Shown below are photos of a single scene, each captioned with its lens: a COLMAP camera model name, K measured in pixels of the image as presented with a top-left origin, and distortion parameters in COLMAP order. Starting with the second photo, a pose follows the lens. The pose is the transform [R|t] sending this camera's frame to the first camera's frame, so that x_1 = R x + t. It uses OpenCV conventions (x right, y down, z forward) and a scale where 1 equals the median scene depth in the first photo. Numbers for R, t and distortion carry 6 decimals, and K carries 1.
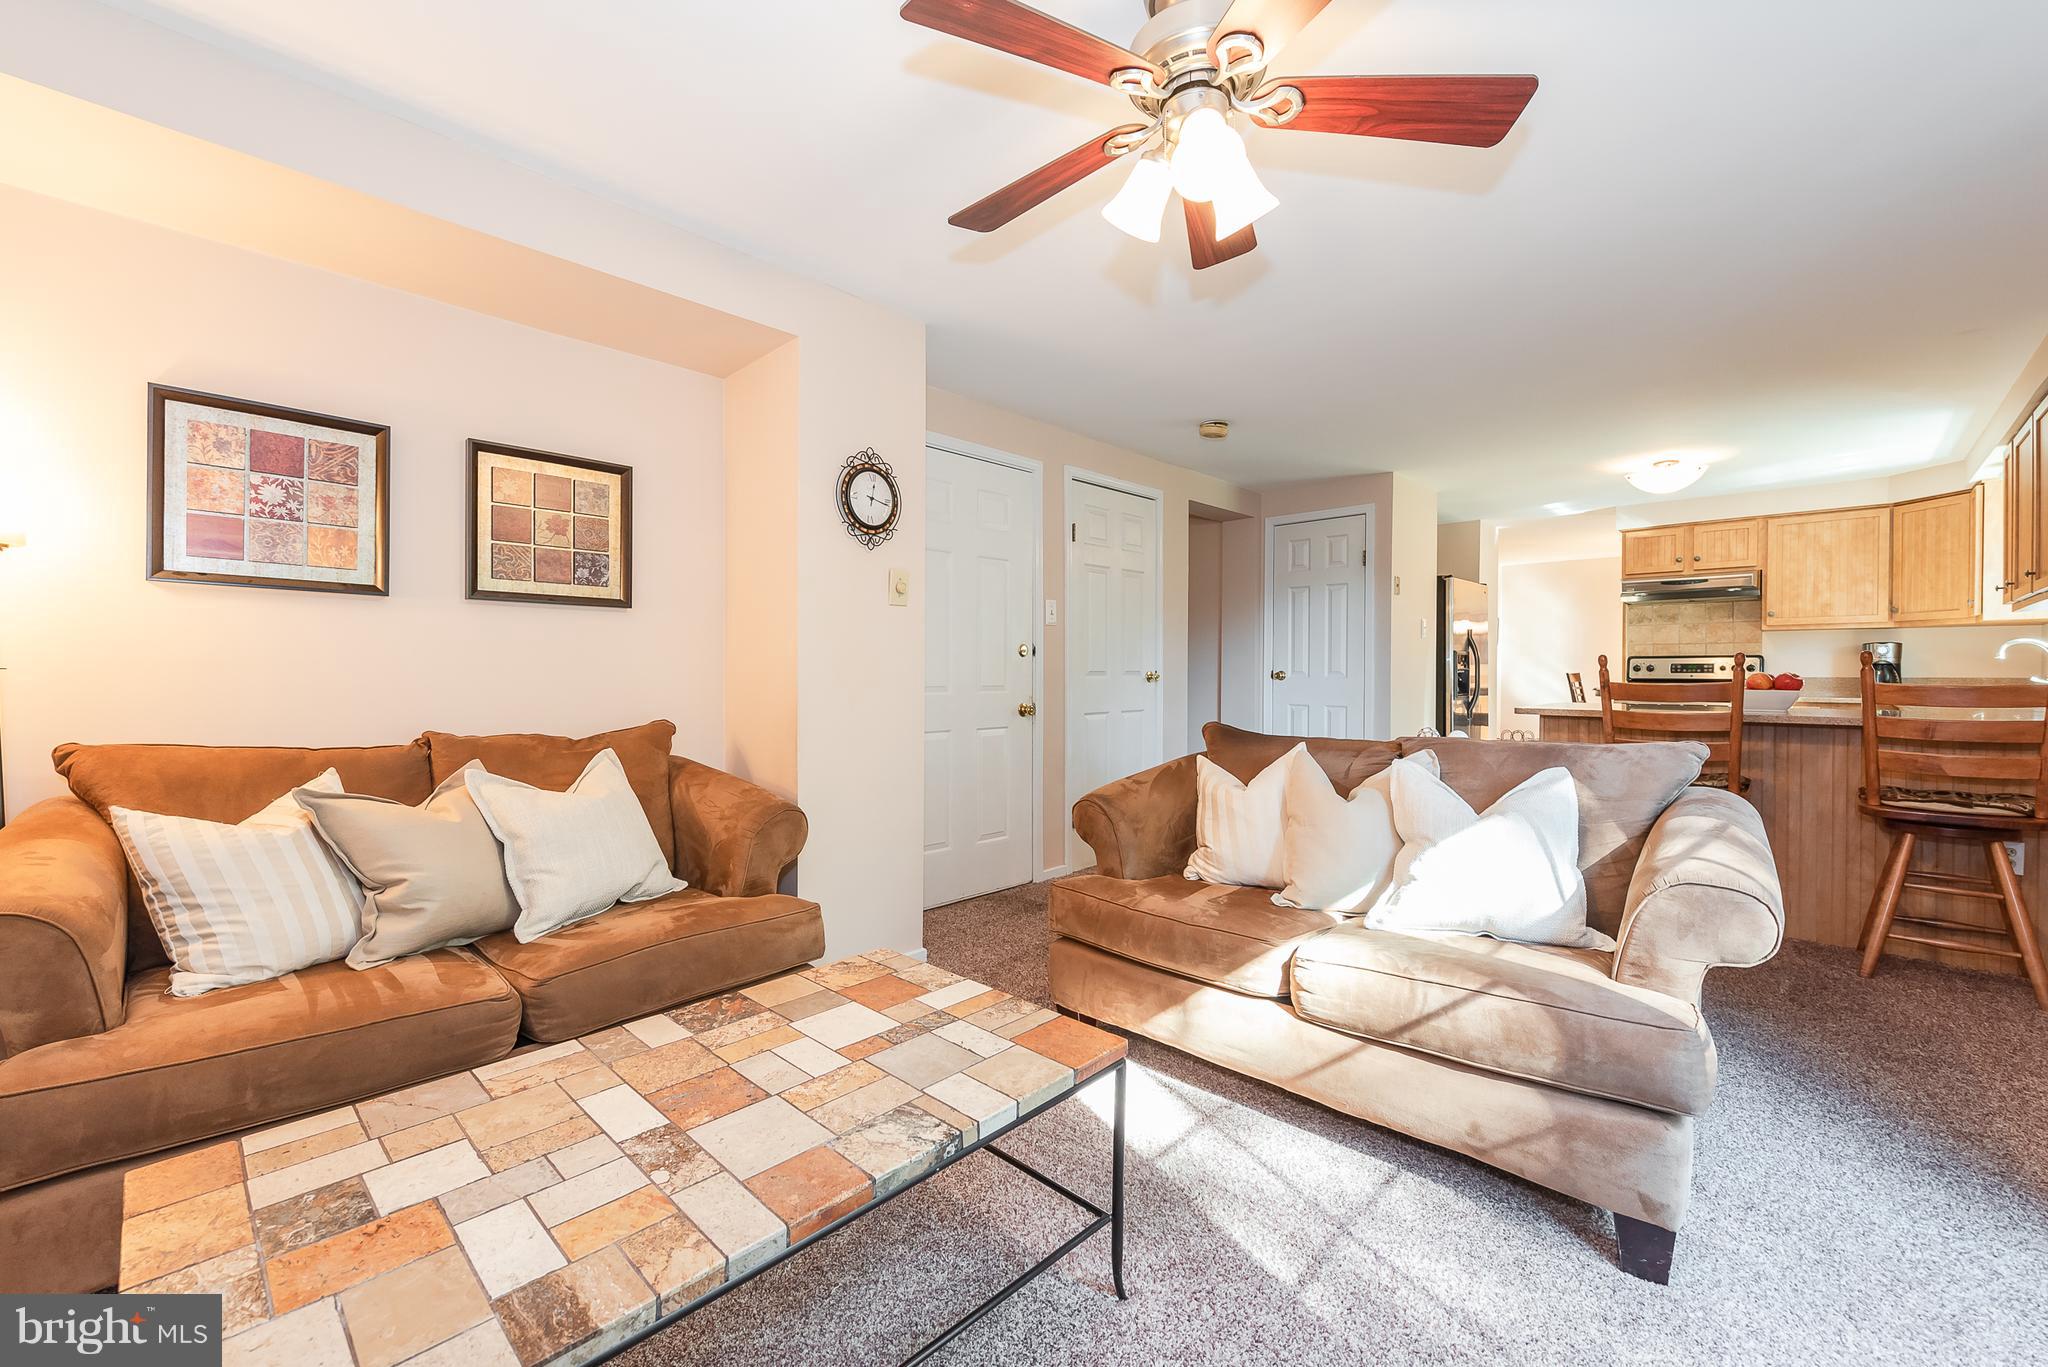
lens RADIAL K [[830.9, 0, 1024.0], [0, 830.9, 683.5], [0, 0, 1]] dist [0.000645, -0.000208]
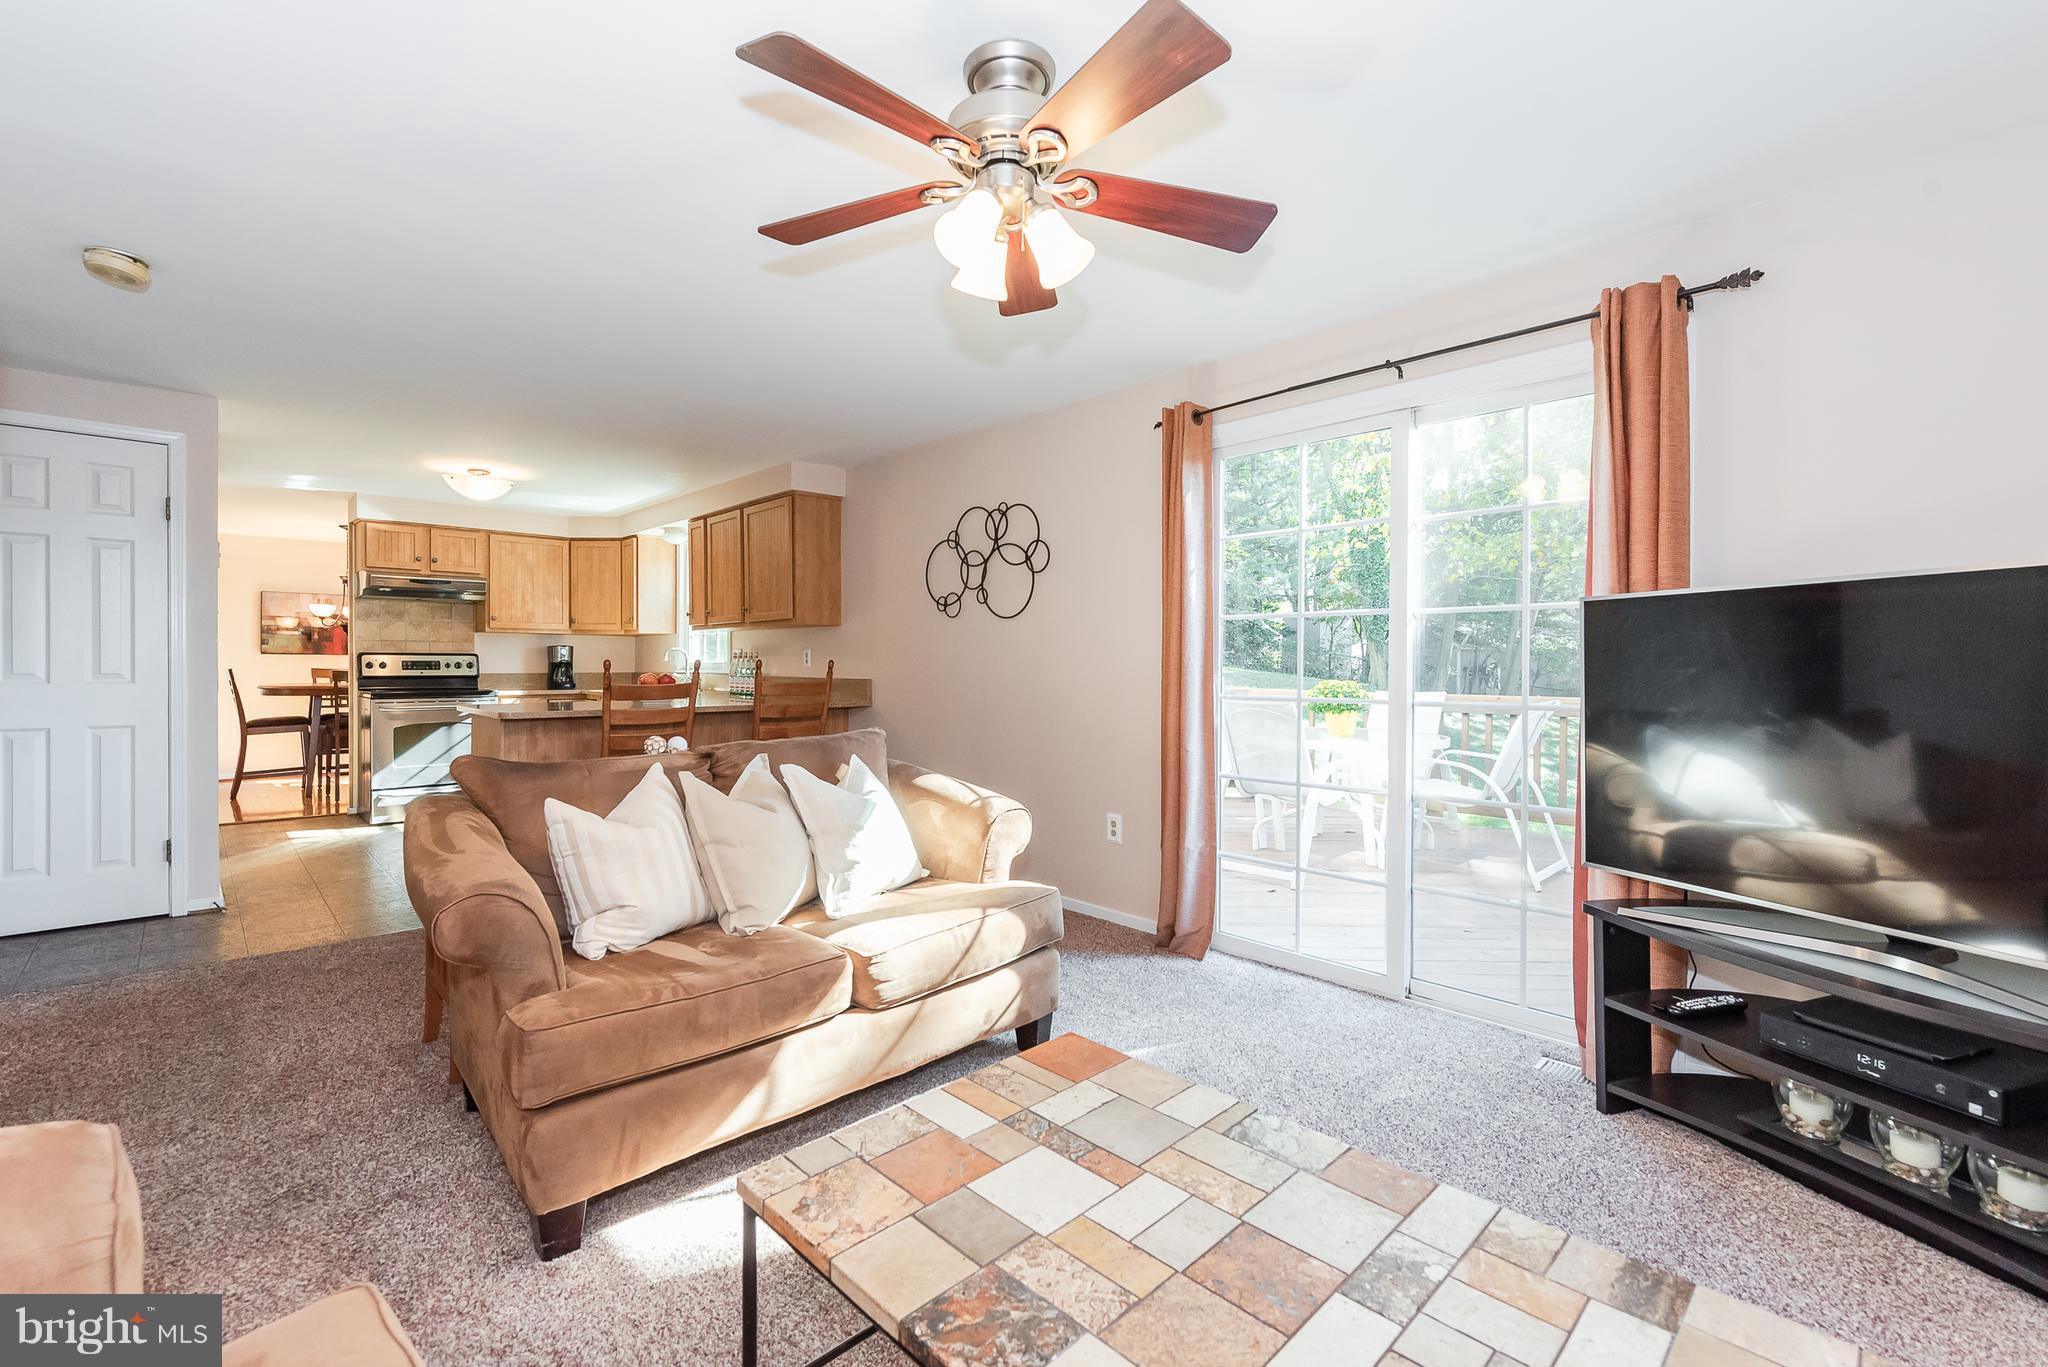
lens RADIAL K [[876.4, 0, 985.4], [0, 876.4, 673.4], [0, 0, 1]] dist [-0.000112, 0.000015]
pose [[0.059253, -0.012404, 0.998166, -0.270579], [0.010329, 0.999877, 0.011812, -0.015760], [-0.998190, 0.009610, 0.059374, 0.272529]]
